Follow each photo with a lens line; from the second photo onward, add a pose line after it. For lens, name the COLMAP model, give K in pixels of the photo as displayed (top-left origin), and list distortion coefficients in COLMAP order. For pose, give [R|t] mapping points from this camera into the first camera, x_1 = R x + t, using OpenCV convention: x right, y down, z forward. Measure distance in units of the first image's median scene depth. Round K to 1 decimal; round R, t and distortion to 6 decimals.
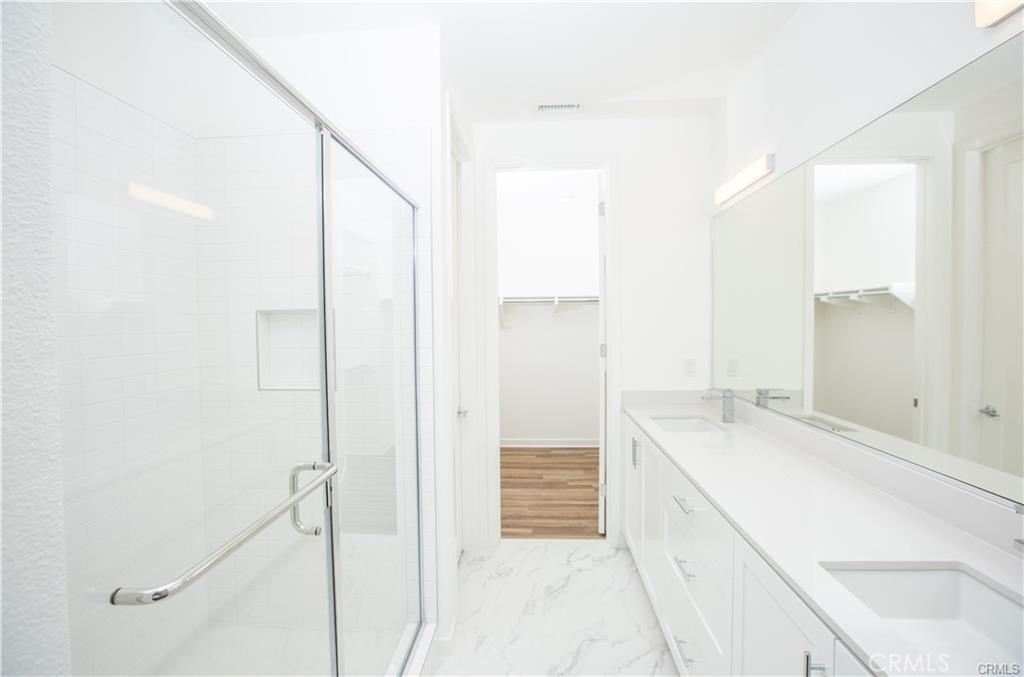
lens RADIAL K [[483.2, 0, 510.4], [0, 483.2, 332.0], [0, 0, 1]] dist [-0.026655, 0.010470]
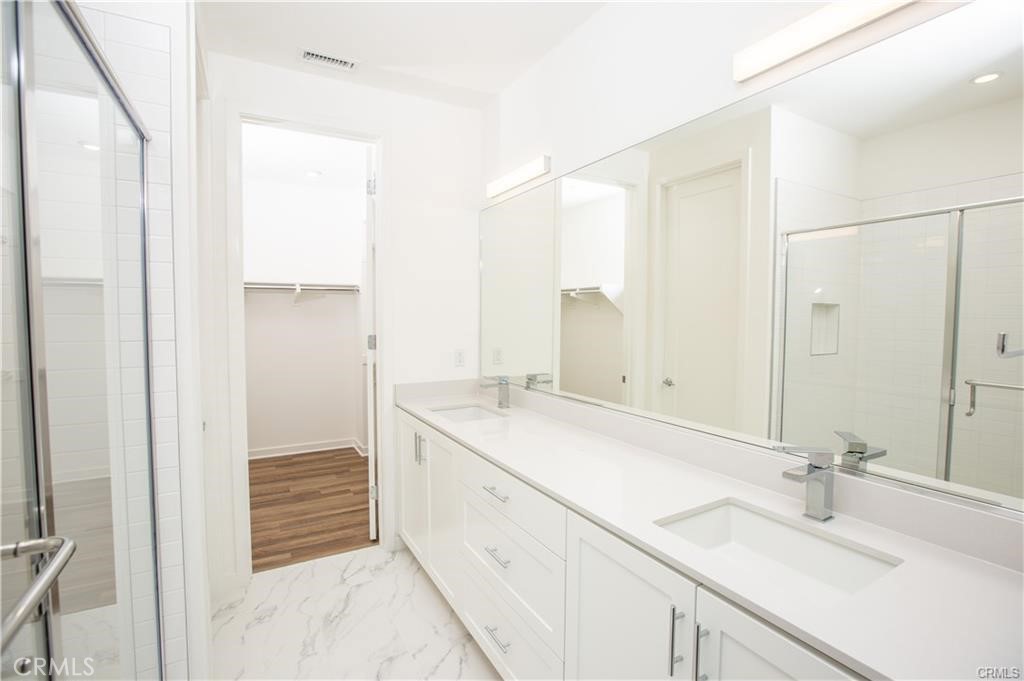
lens RADIAL K [[483.2, 0, 514.3], [0, 483.2, 335.9], [0, 0, 1]] dist [-0.026655, 0.010470]
pose [[0.843121, -0.011600, 0.537598, -0.084538], [0.001430, 0.999812, 0.019331, 0.010033], [-0.537722, -0.015529, 0.842979, 0.089274]]
